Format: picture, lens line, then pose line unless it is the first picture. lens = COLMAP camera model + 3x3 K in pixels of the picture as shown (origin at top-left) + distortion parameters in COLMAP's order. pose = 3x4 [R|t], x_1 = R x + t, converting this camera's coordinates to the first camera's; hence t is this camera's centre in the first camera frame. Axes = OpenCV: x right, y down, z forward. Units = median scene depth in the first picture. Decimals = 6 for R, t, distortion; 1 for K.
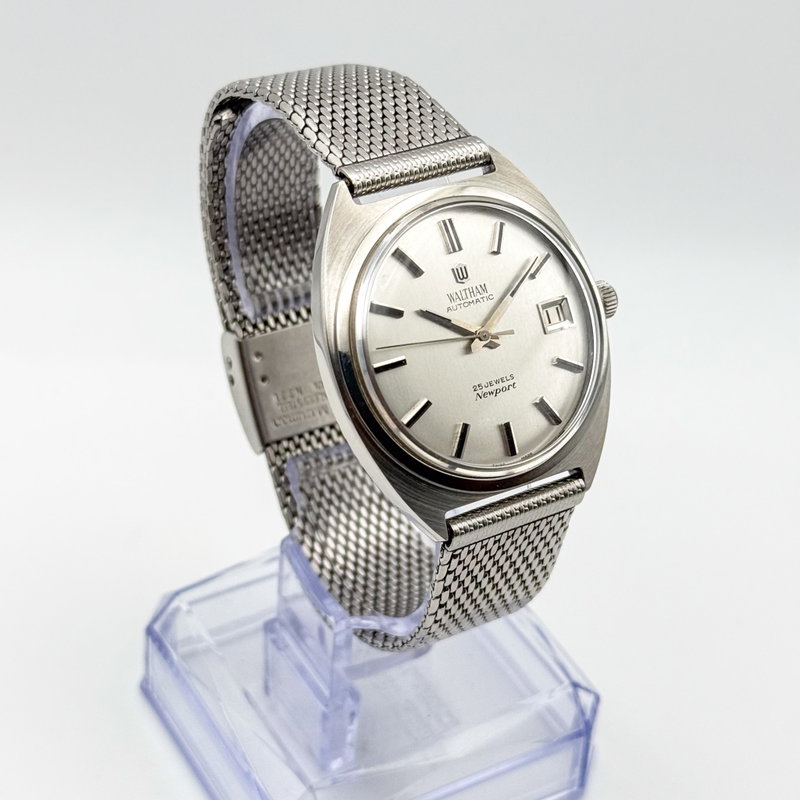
lens RADIAL K [[1815.2, 0, 400.0], [0, 1815.2, 400.0], [0, 0, 1]] dist [0.018339, 0.819046]
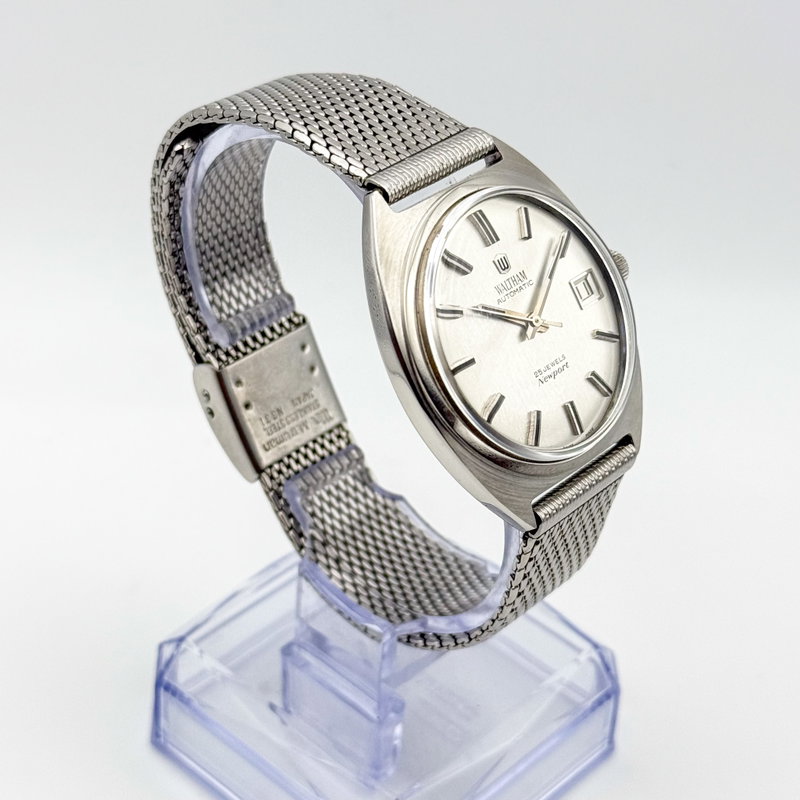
lens RADIAL K [[1815.2, 0, 400.0], [0, 1815.2, 400.0], [0, 0, 1]] dist [0.018339, 0.819046]
pose [[0.961606, -0.175516, 0.210971, -0.206878], [0.173352, 0.984437, 0.028857, -0.029059], [-0.212753, 0.008823, 0.977066, 0.026171]]
